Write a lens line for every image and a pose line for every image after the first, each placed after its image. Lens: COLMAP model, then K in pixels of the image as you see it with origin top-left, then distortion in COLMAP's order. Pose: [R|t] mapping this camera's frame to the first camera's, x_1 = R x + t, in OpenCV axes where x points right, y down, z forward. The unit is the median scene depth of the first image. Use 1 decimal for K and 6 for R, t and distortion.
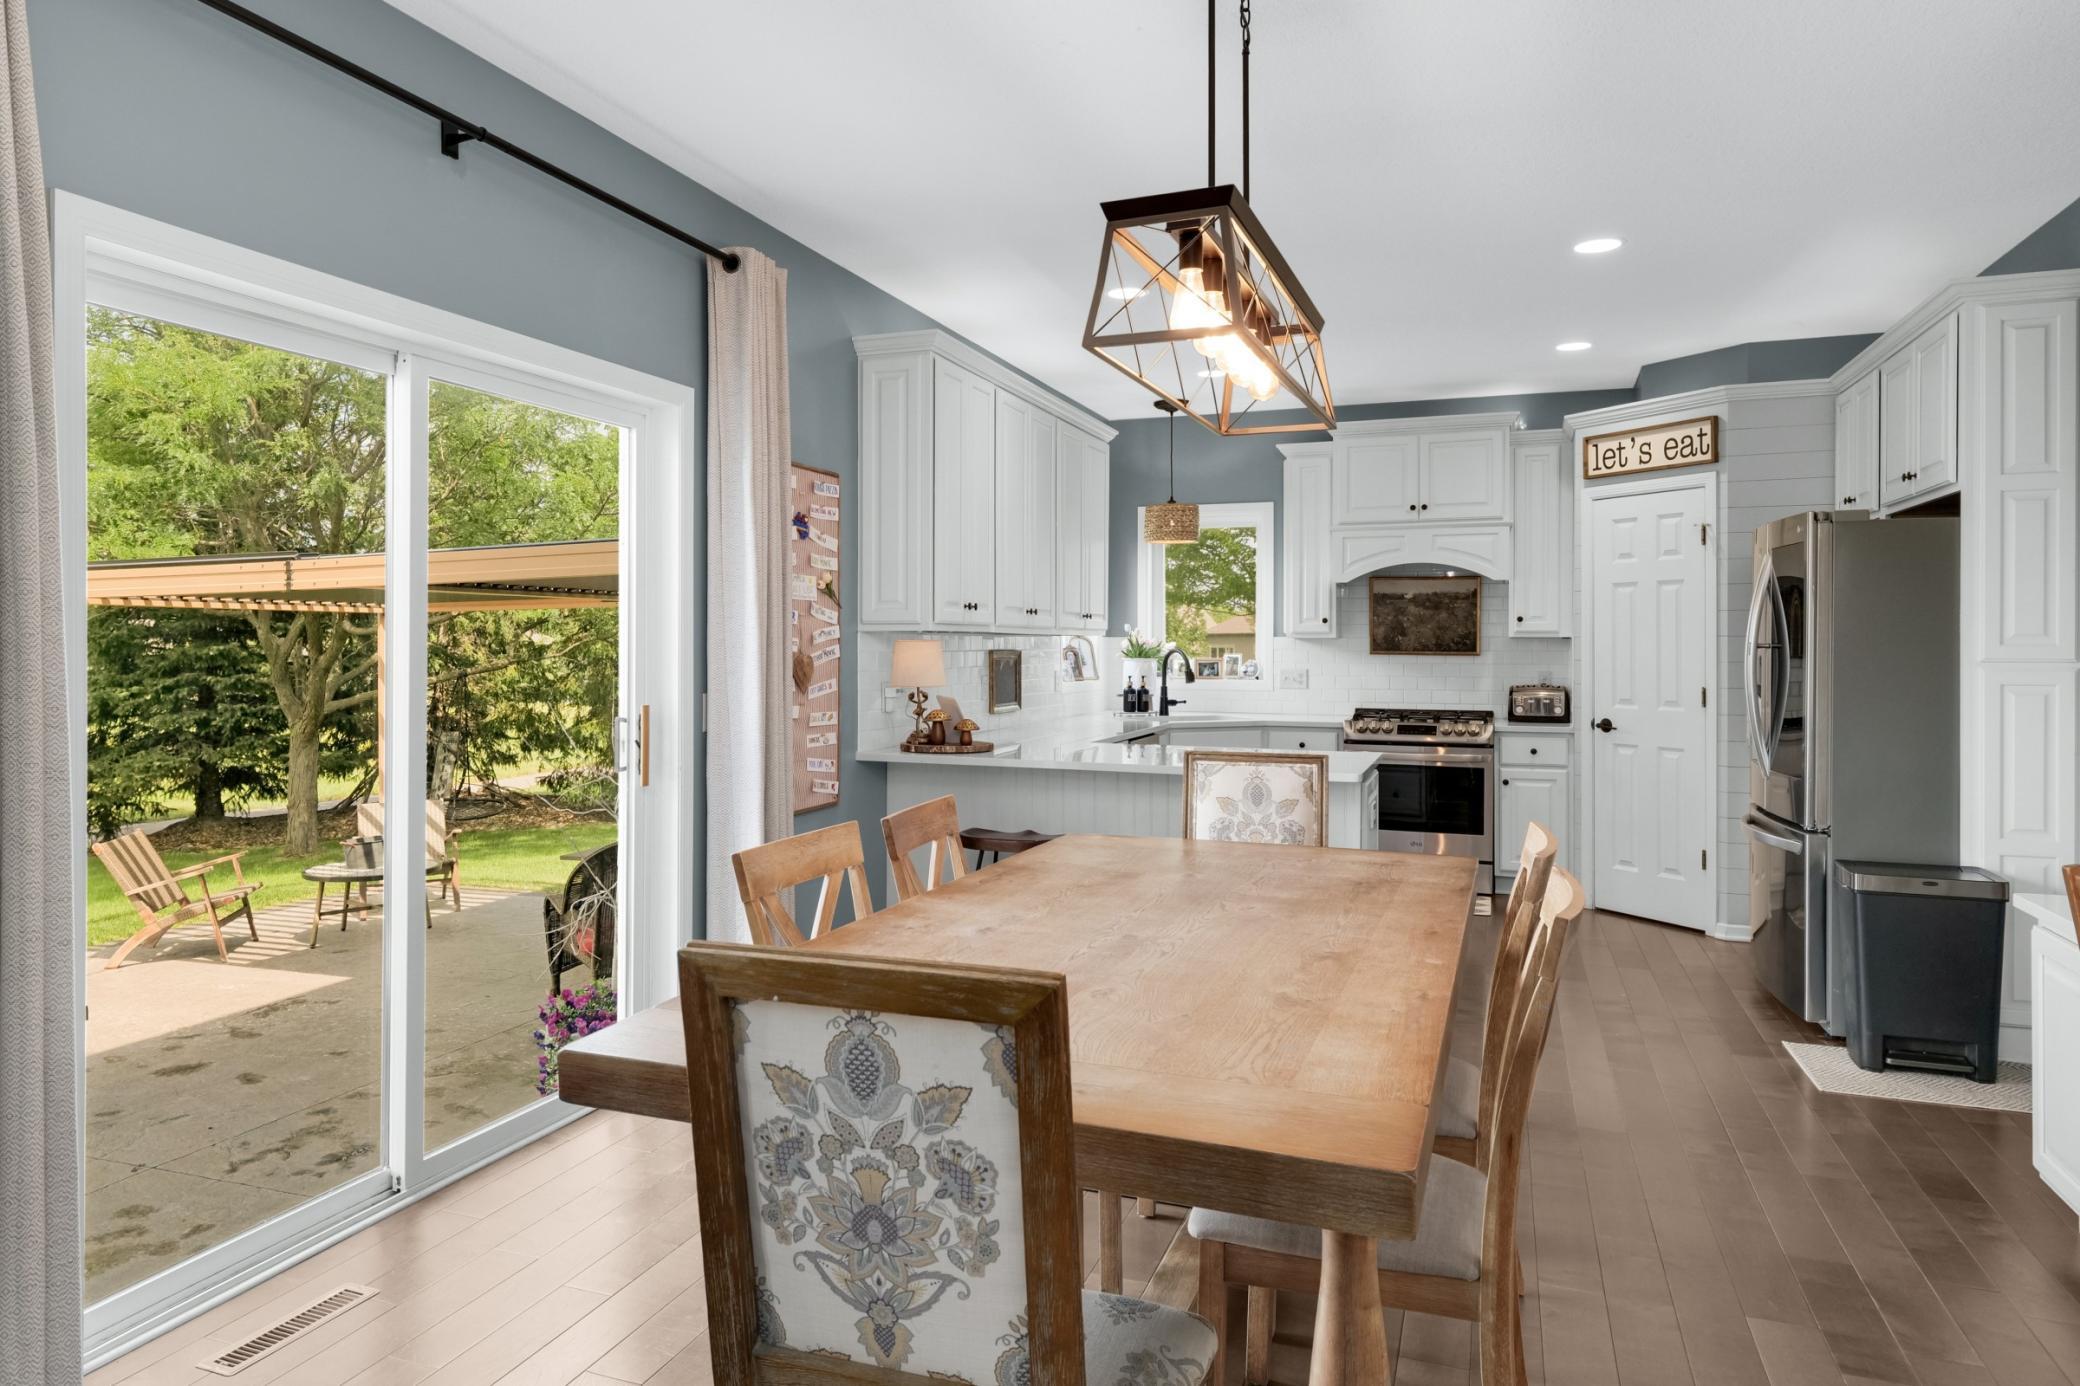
lens RADIAL K [[1448.7, 0, 989.6], [0, 1448.7, 709.3], [0, 0, 1]] dist [0.026072, 0.002691]
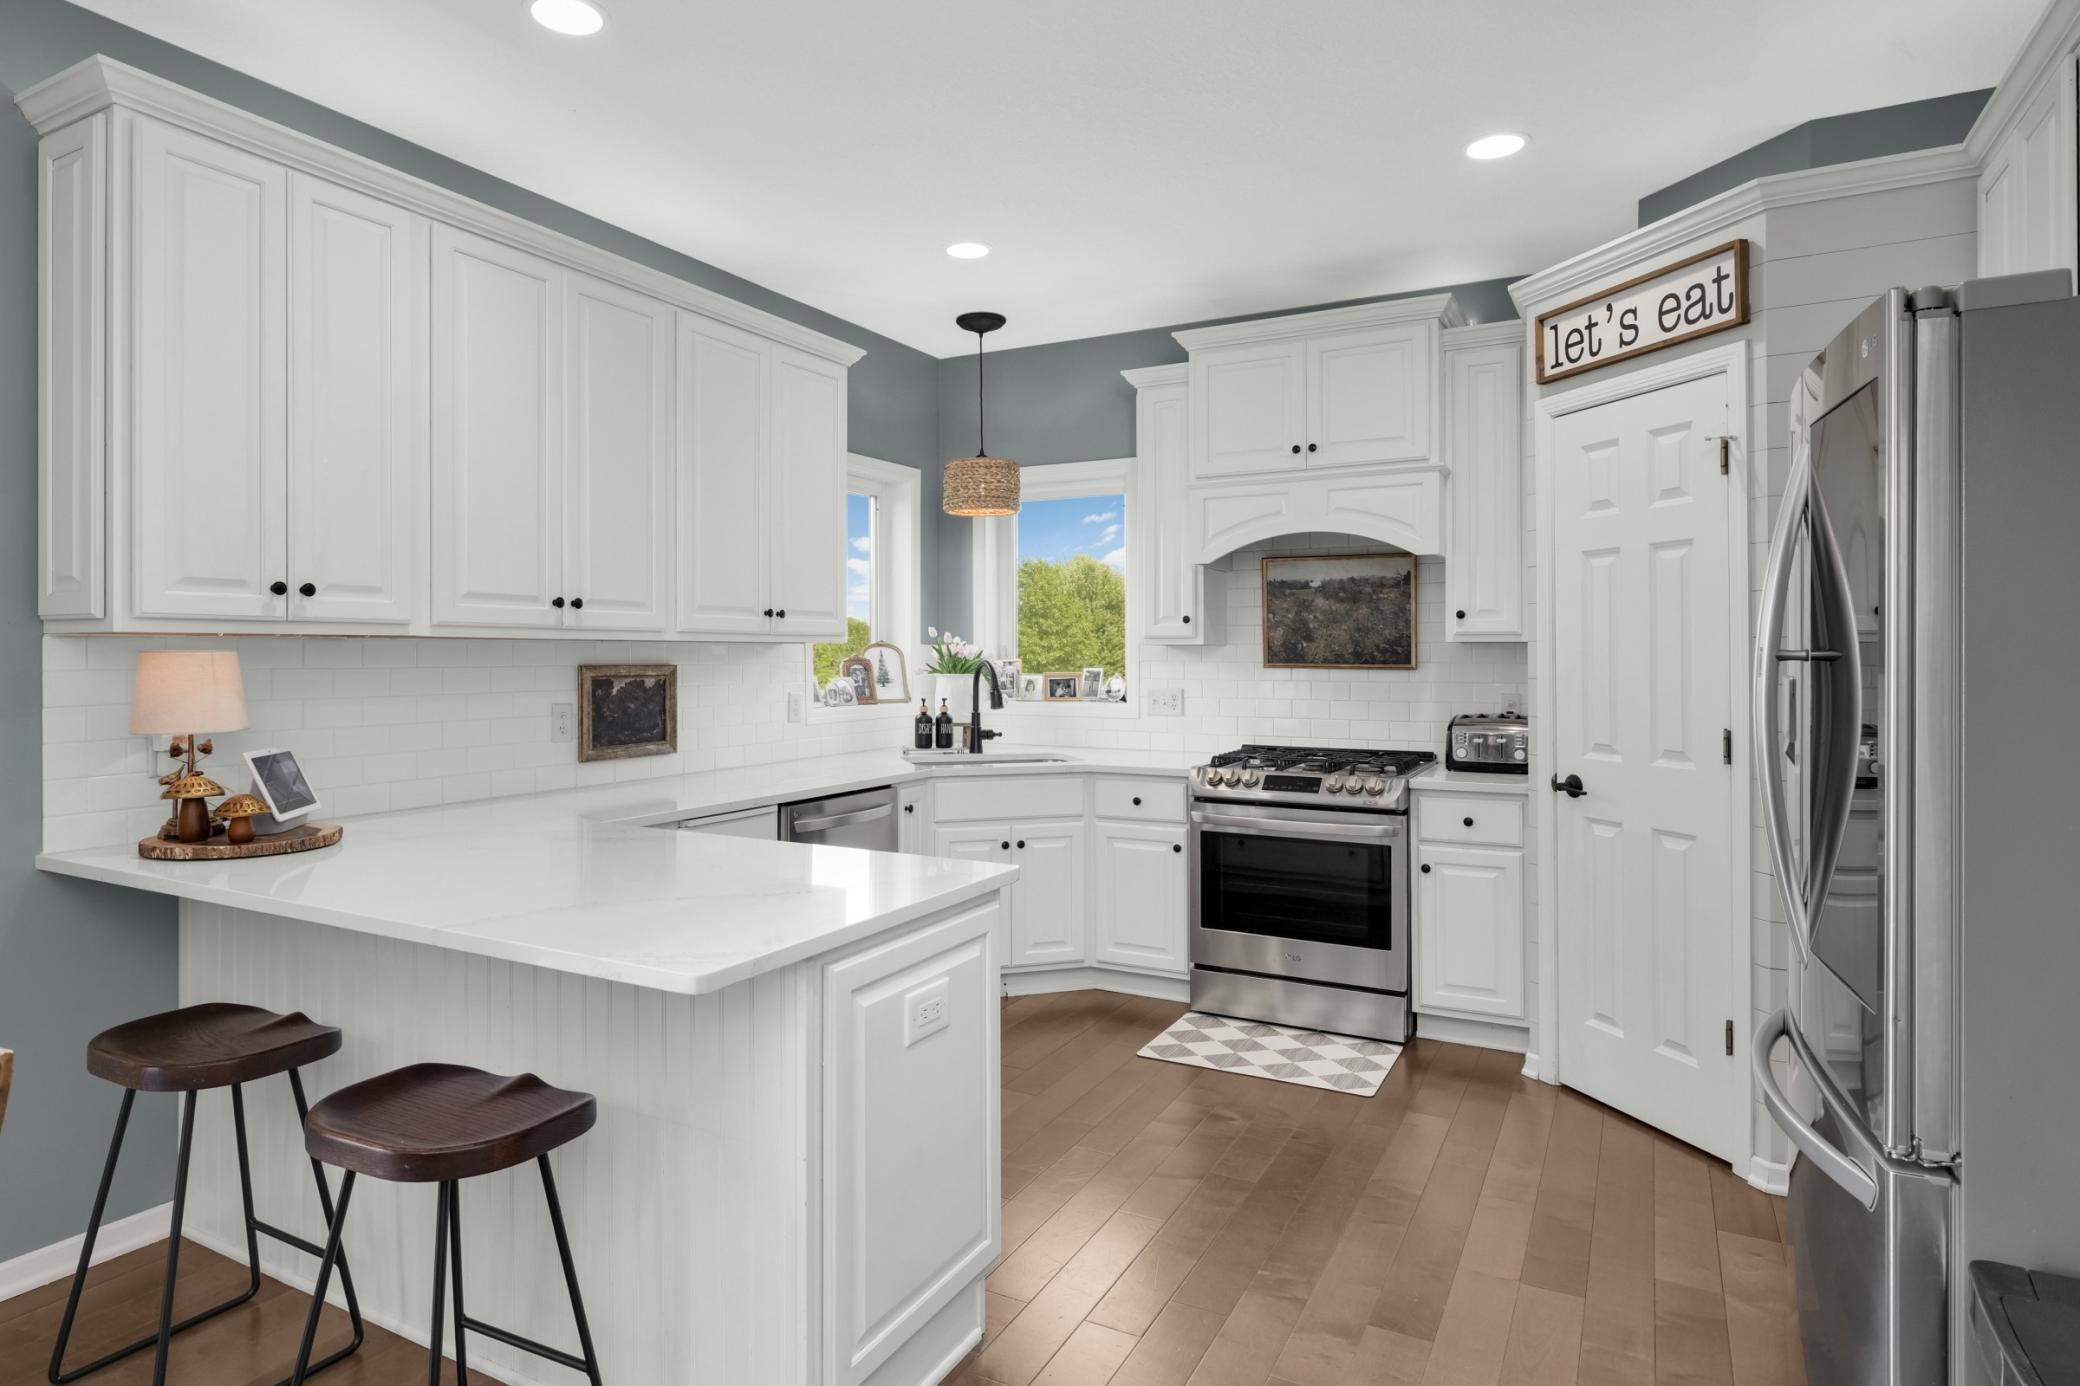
lens RADIAL K [[1210.4, 0, 1040.0], [0, 1210.4, 693.0], [0, 0, 1]] dist [0.002124, -0.000440]
pose [[0.989910, 0.000798, -0.141699, 0.261943], [-0.002672, 0.999911, -0.013041, -0.019555], [0.141676, 0.013289, 0.989824, 0.447028]]
